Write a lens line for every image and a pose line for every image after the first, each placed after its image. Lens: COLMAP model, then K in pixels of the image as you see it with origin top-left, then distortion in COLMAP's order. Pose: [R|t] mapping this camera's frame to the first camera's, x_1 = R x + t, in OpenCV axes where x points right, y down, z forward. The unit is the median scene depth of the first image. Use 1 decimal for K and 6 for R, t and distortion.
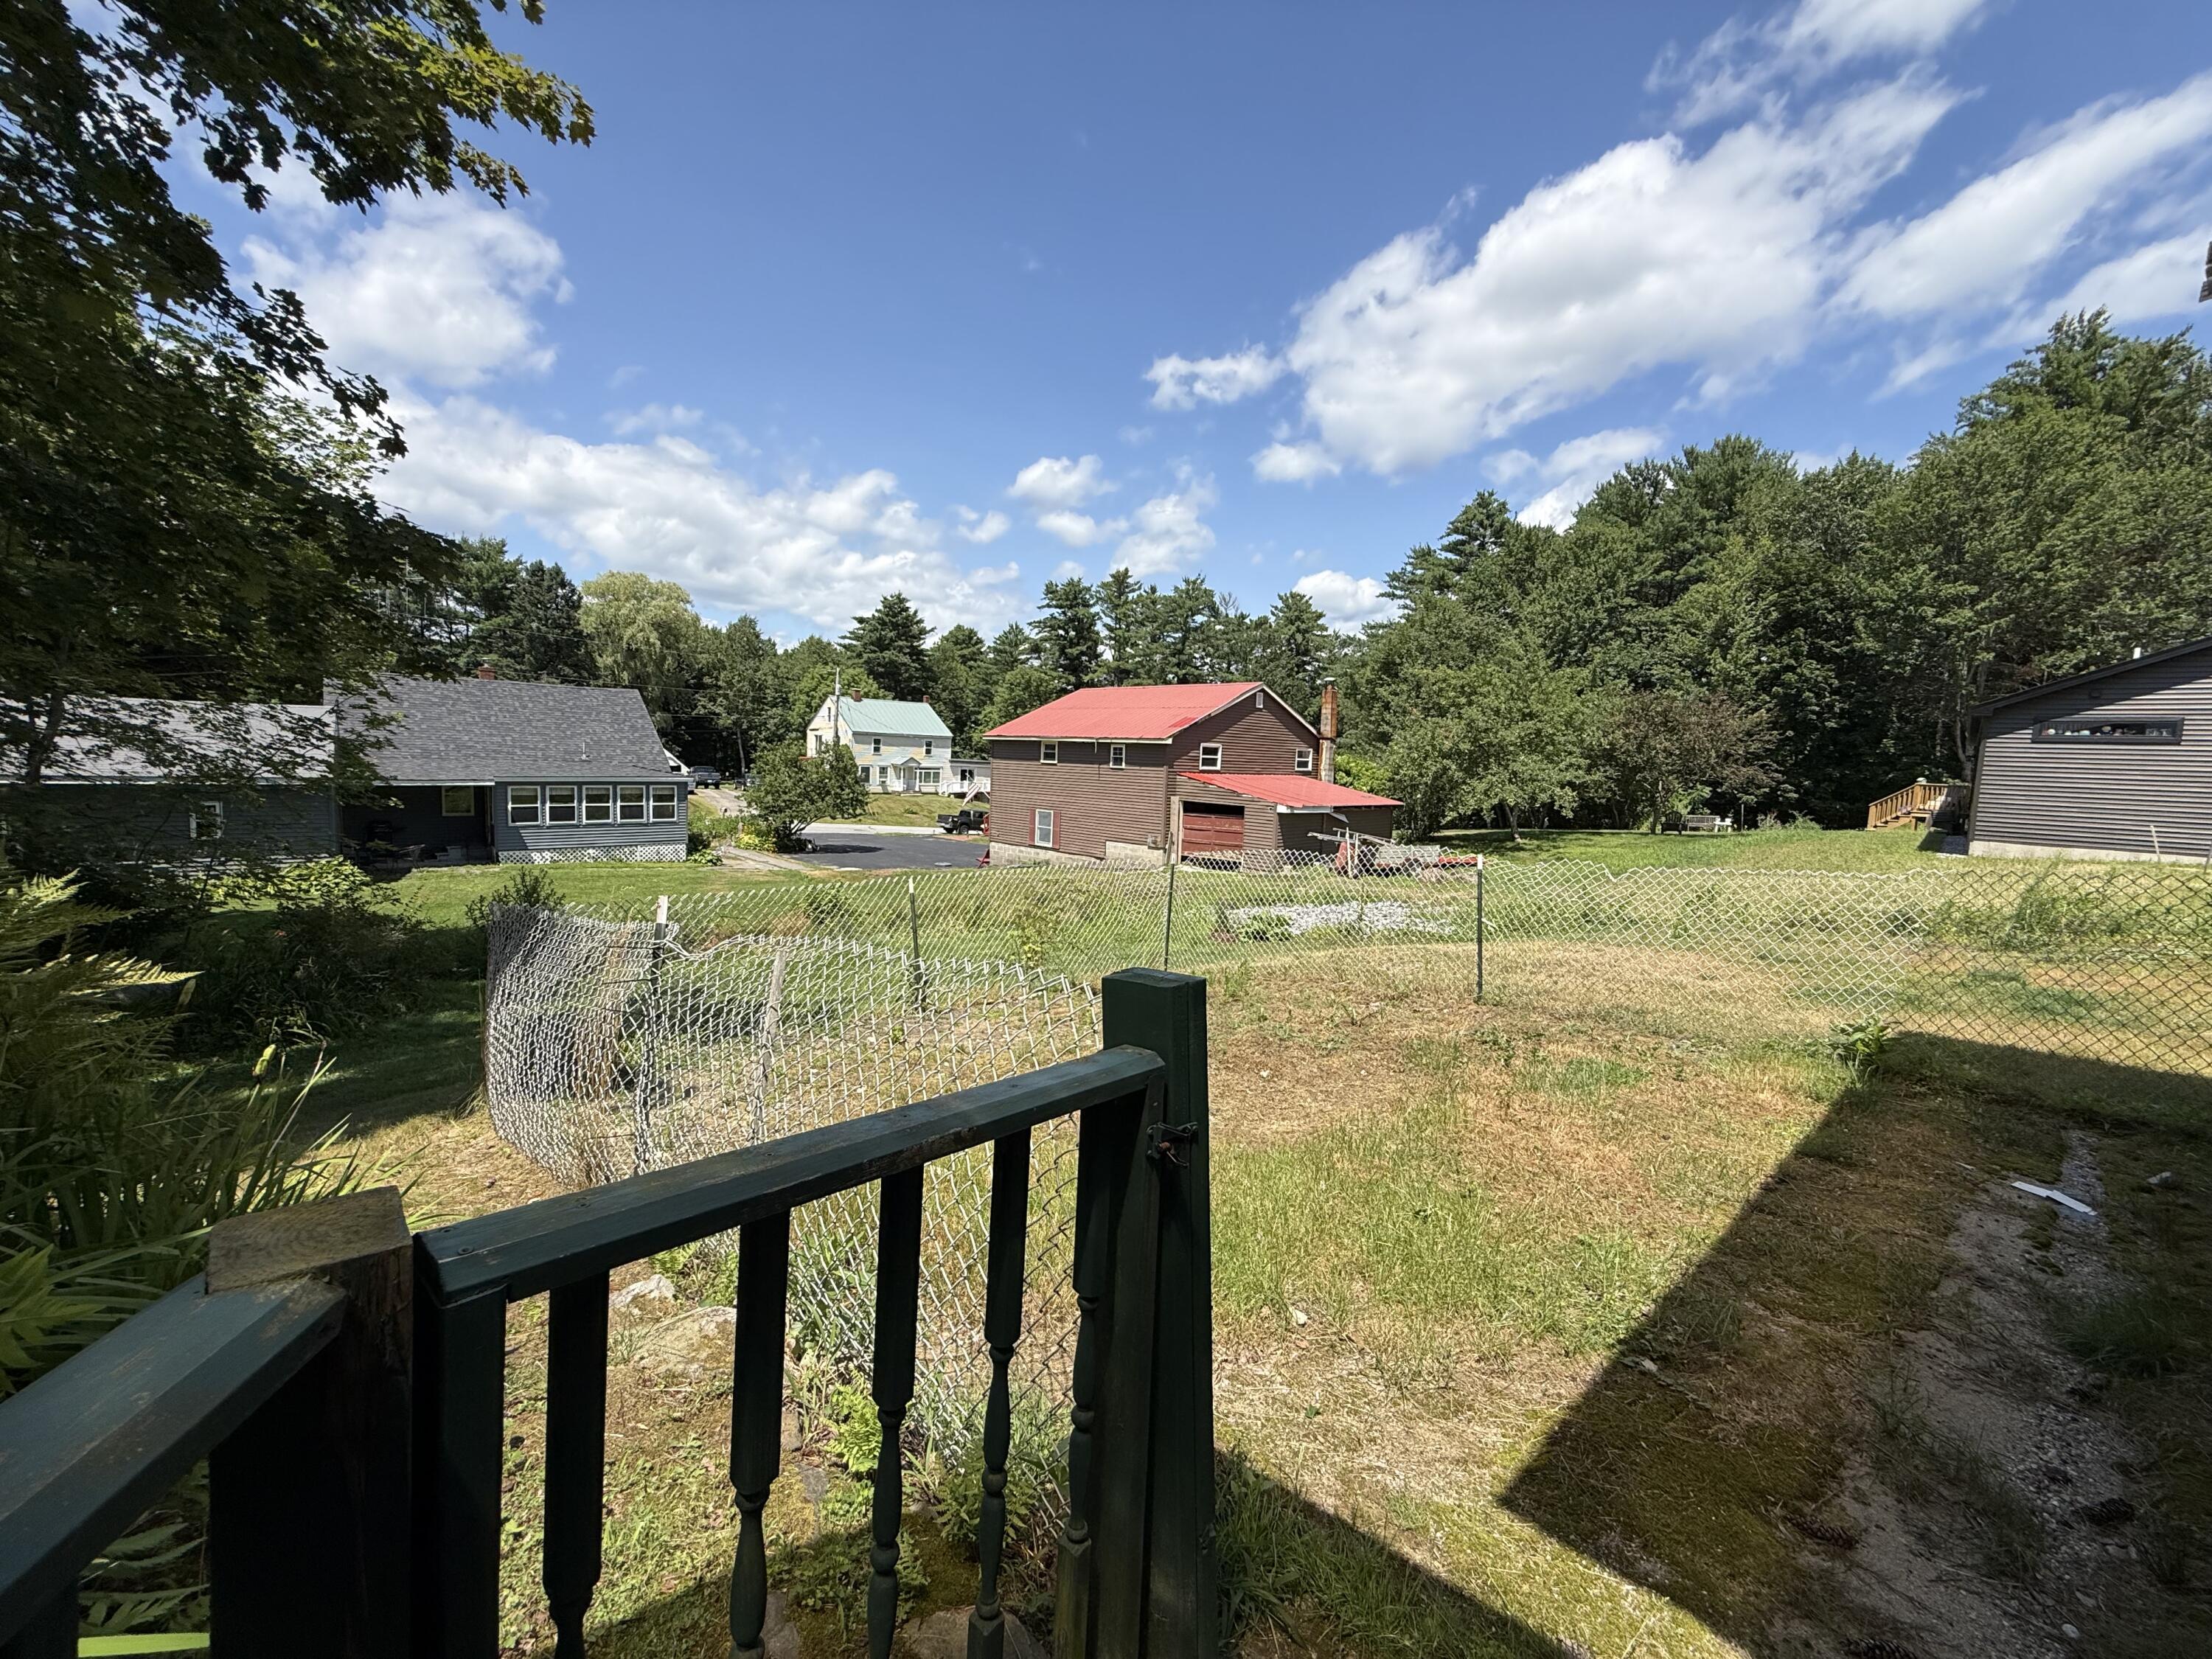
lens RADIAL K [[882.8, 0, 1098.7], [0, 882.8, 815.3], [0, 0, 1]] dist [0.000842, 0.000586]
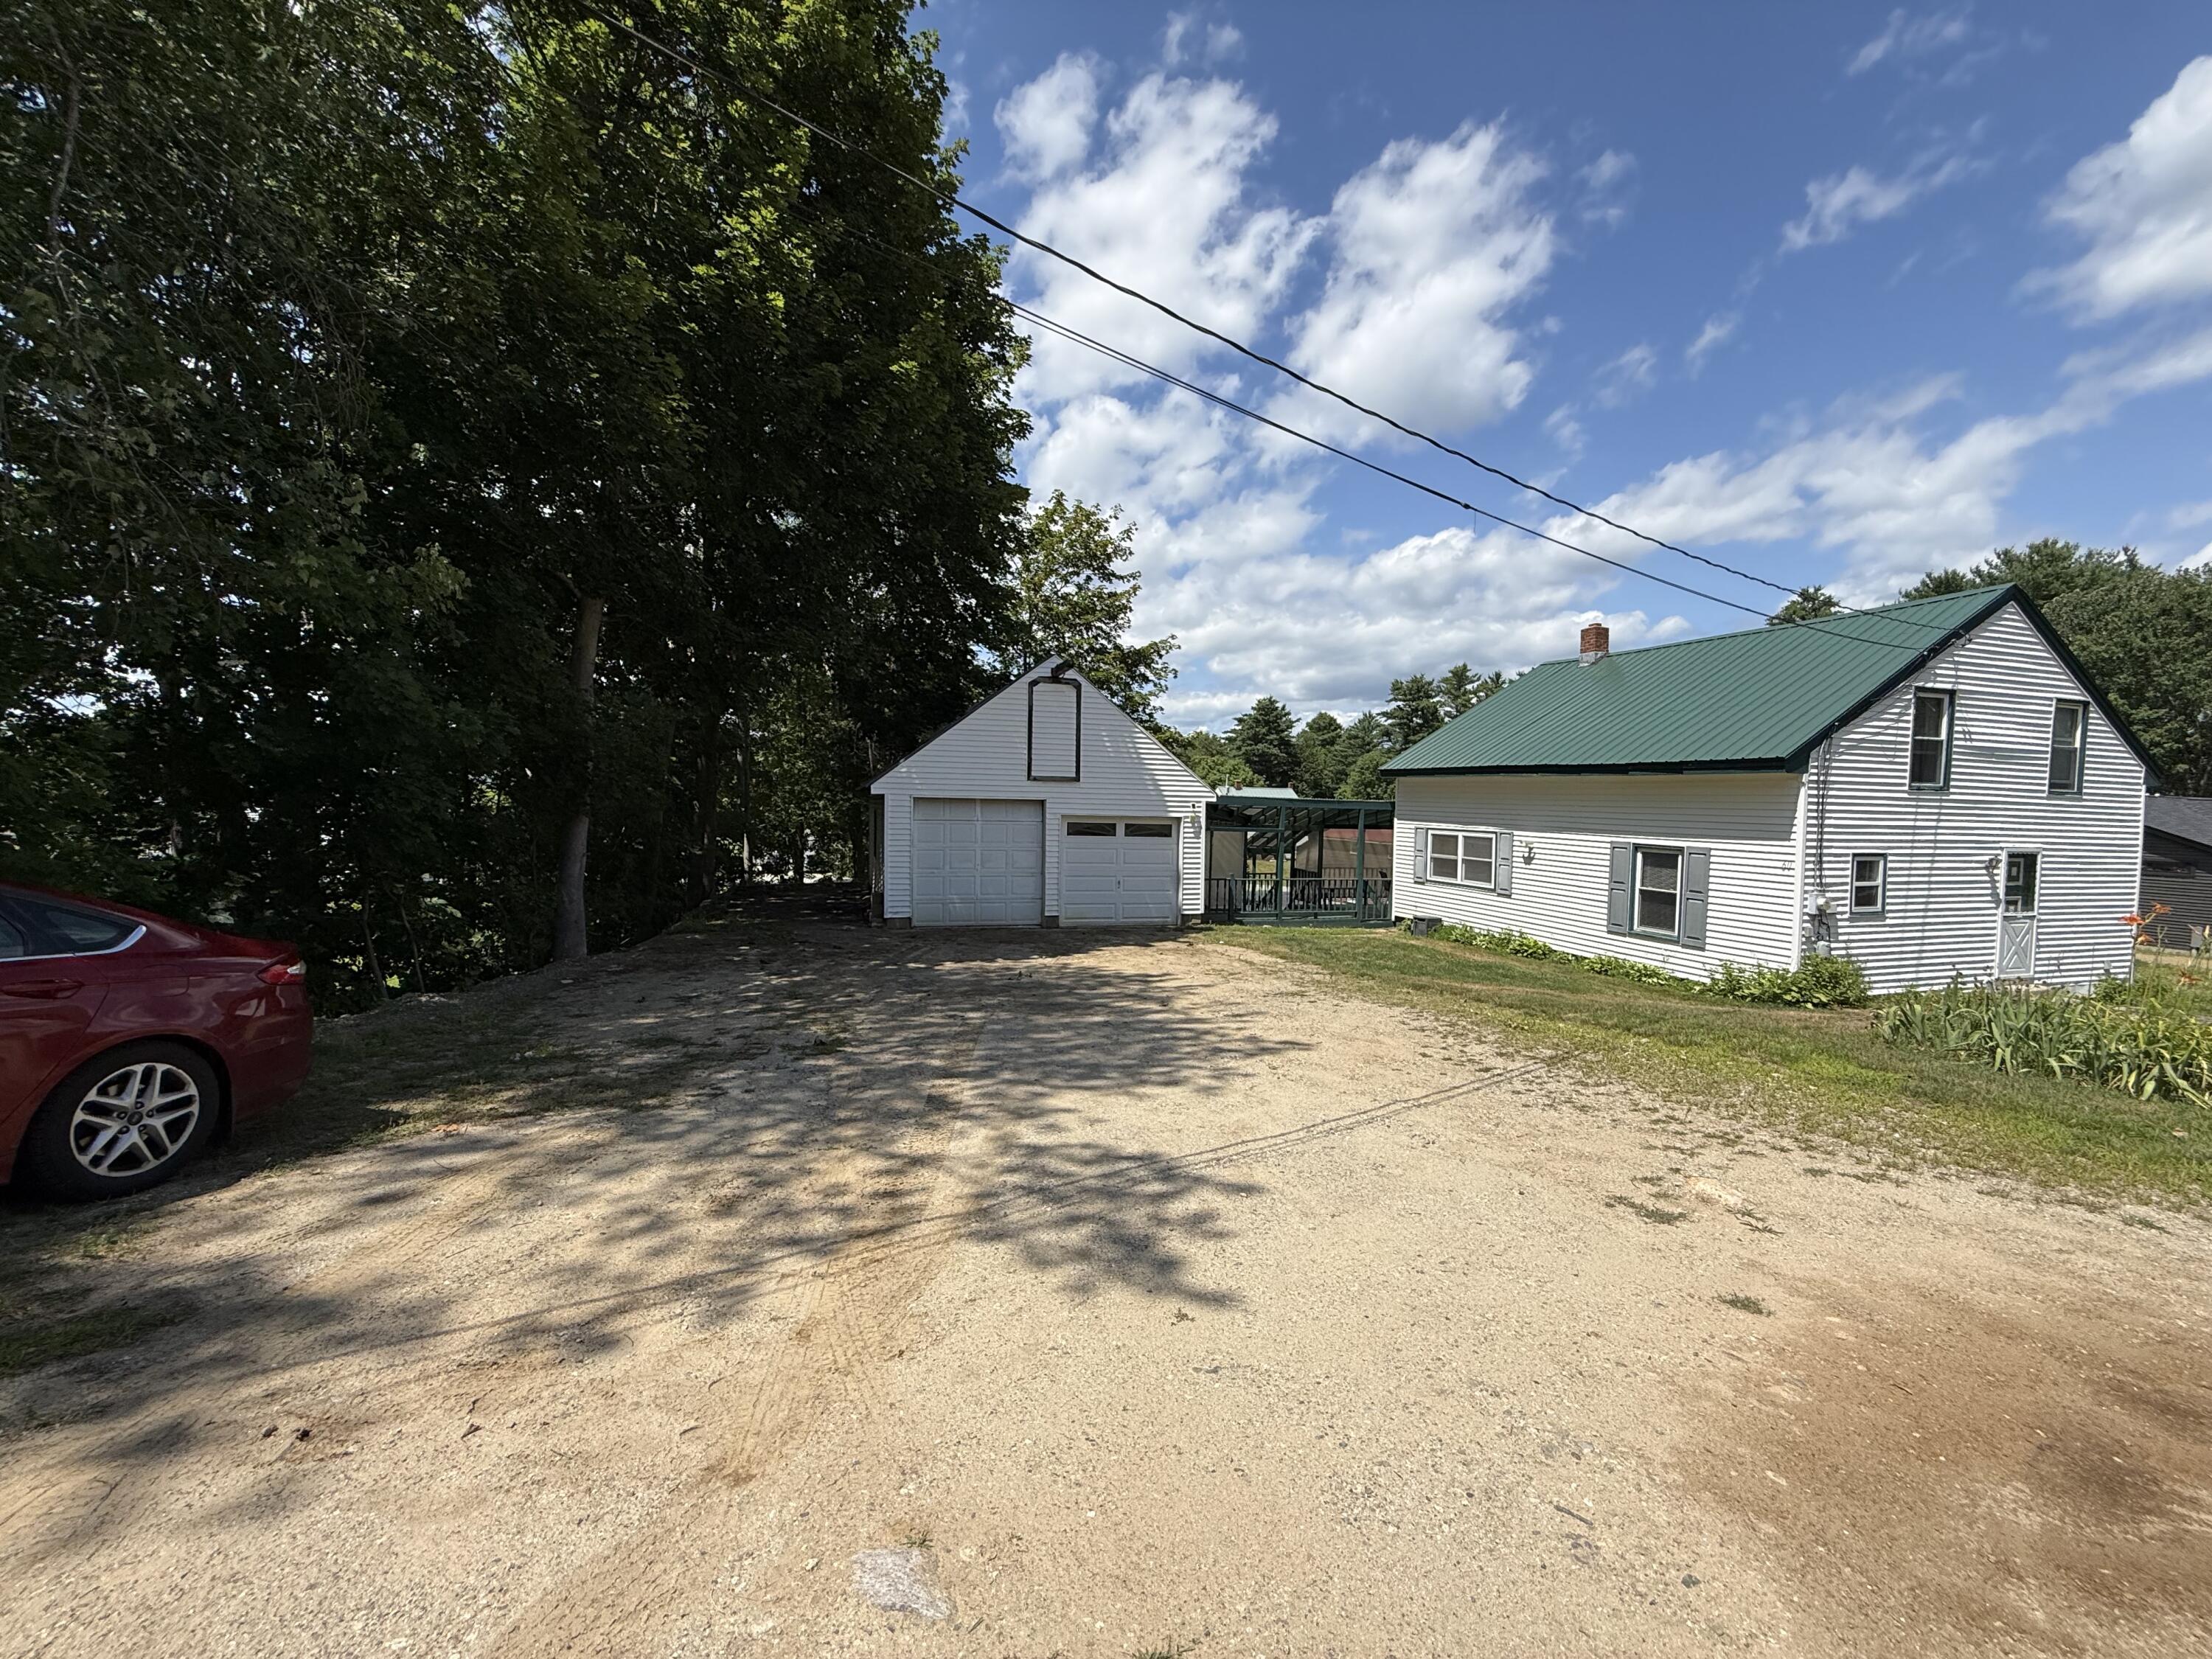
lens RADIAL K [[882.8, 0, 1106.7], [0, 882.8, 830.9], [0, 0, 1]] dist [0.000842, 0.000586]
pose [[0.918520, -0.006540, -0.395320, 0.055957], [-0.014550, 0.998627, -0.050326, 0.004717], [0.395106, 0.051977, 0.917164, -0.236288]]
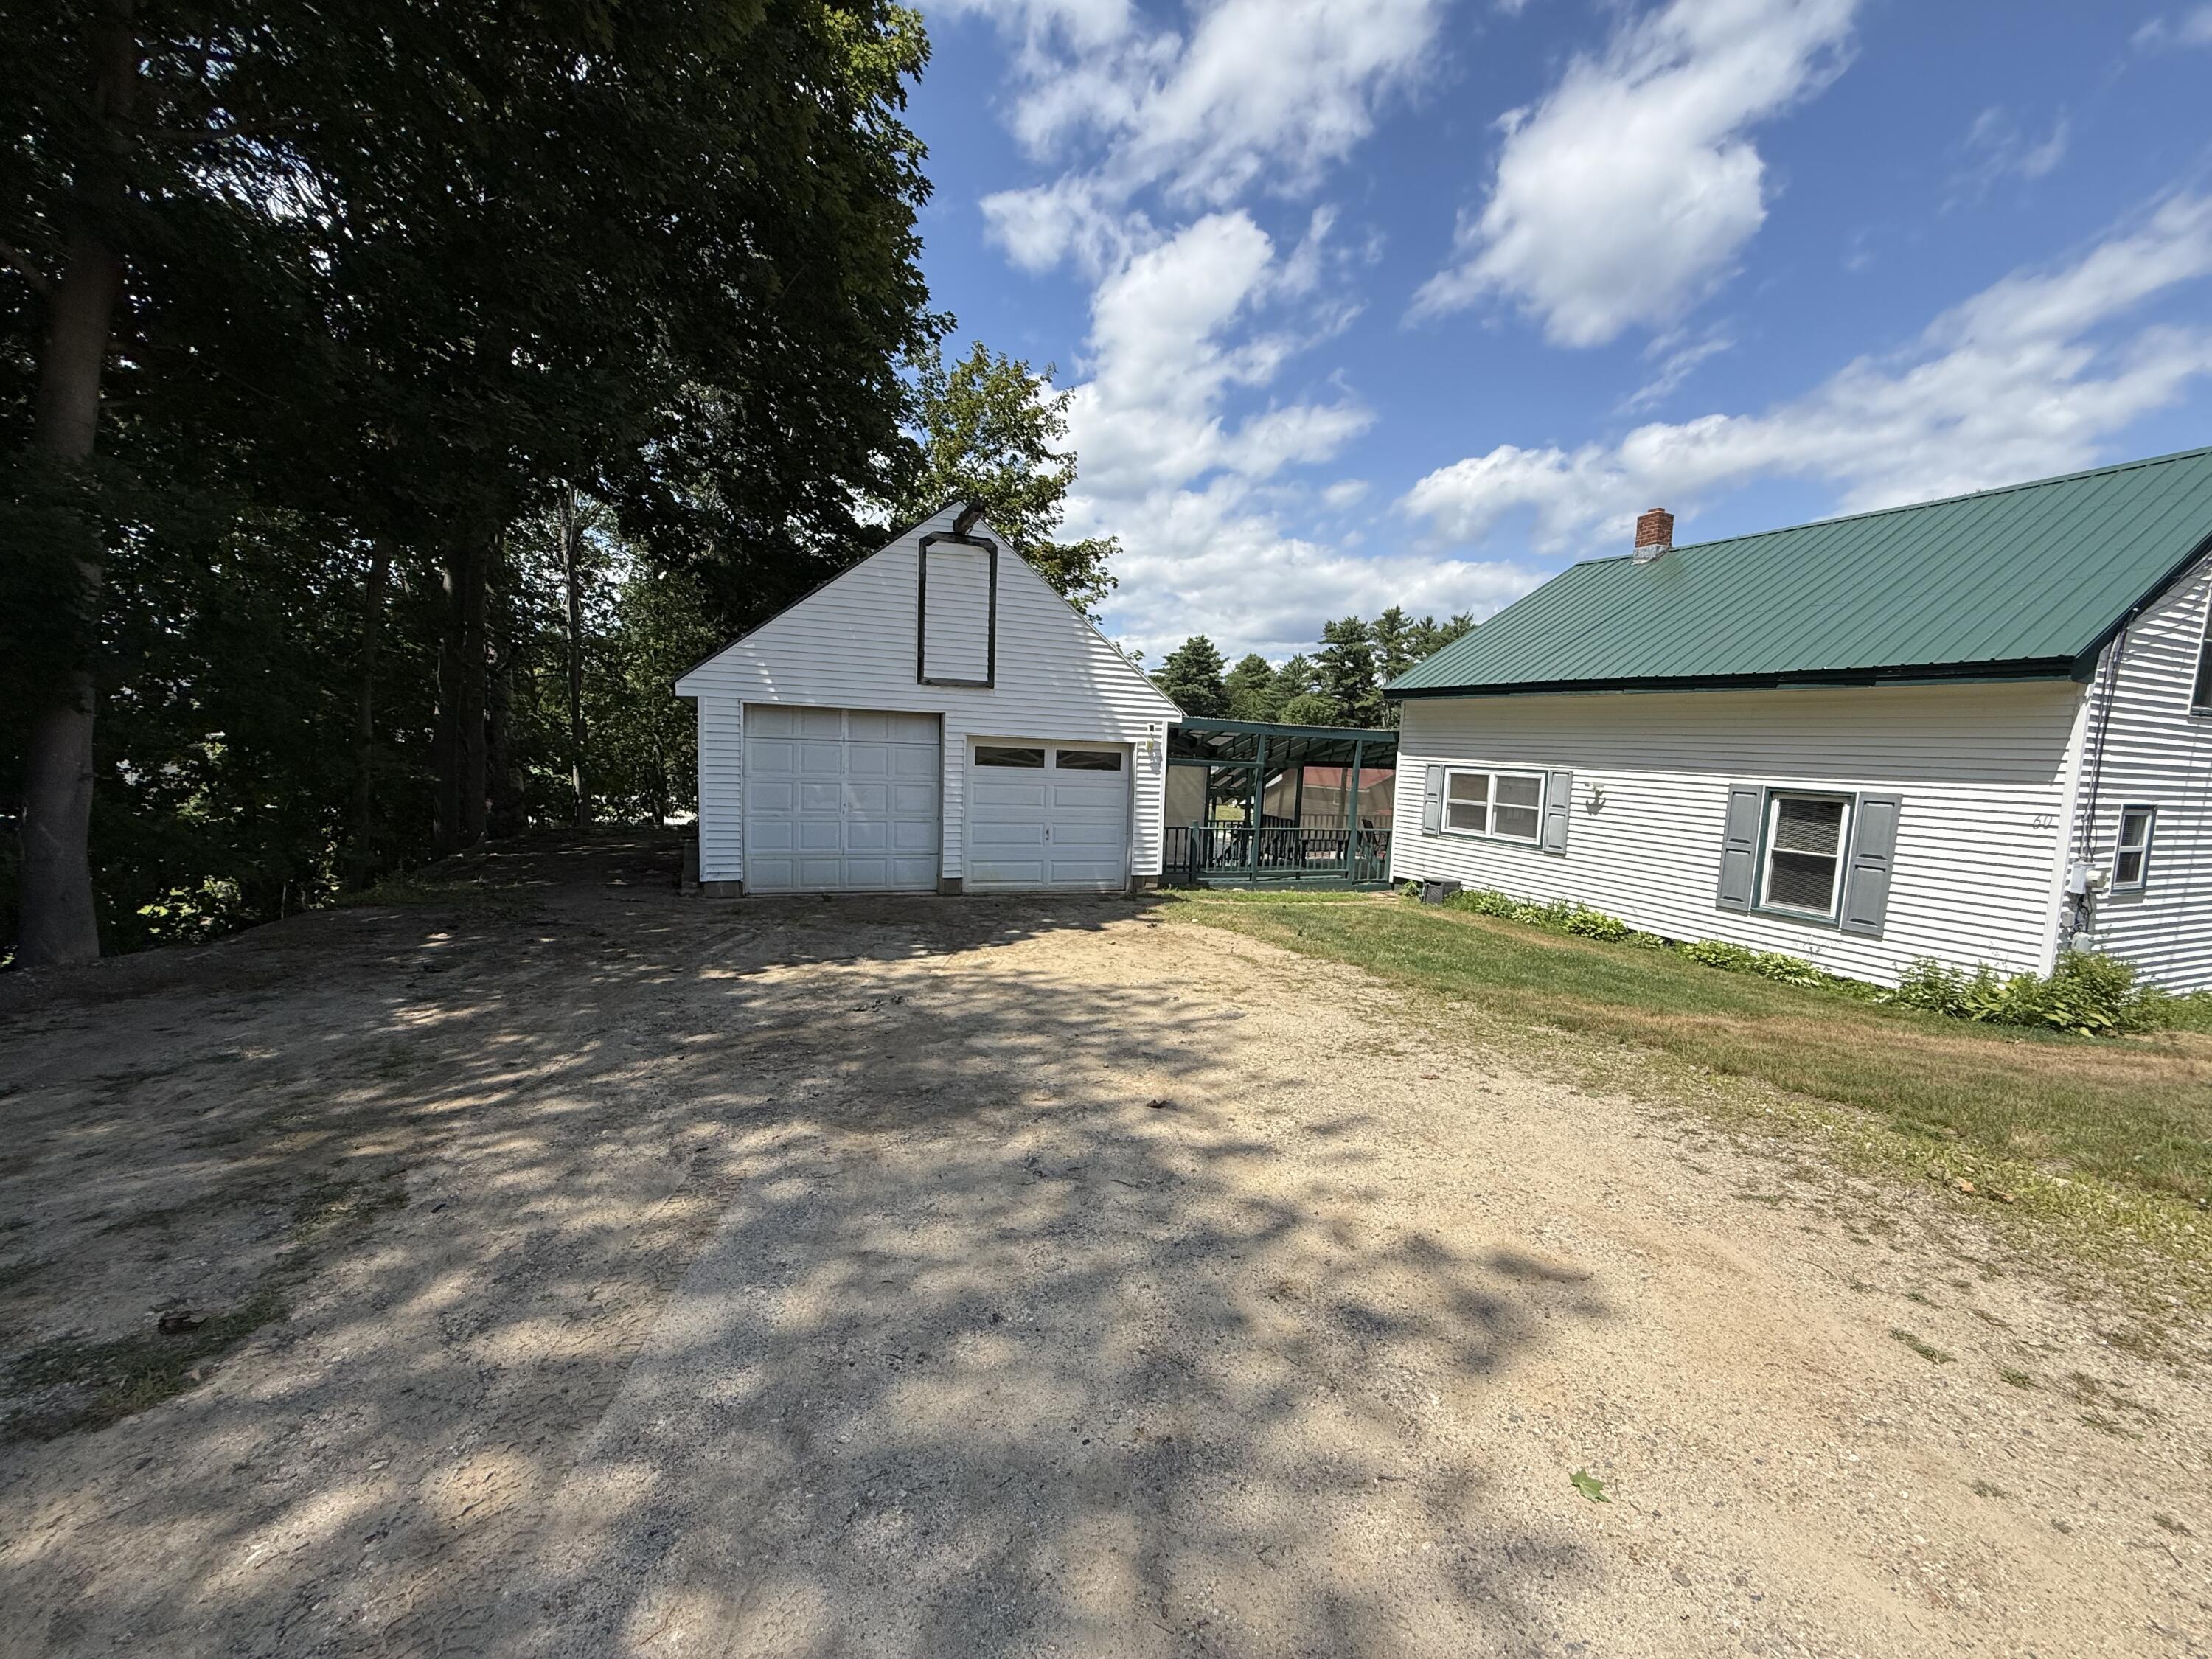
lens RADIAL K [[882.8, 0, 1109.7], [0, 882.8, 830.1], [0, 0, 1]] dist [0.000842, 0.000586]
pose [[0.950688, 0.028963, -0.308795, 0.036581], [-0.026739, 0.999577, 0.011434, 0.004178], [0.308995, -0.002613, 0.951060, -0.192242]]
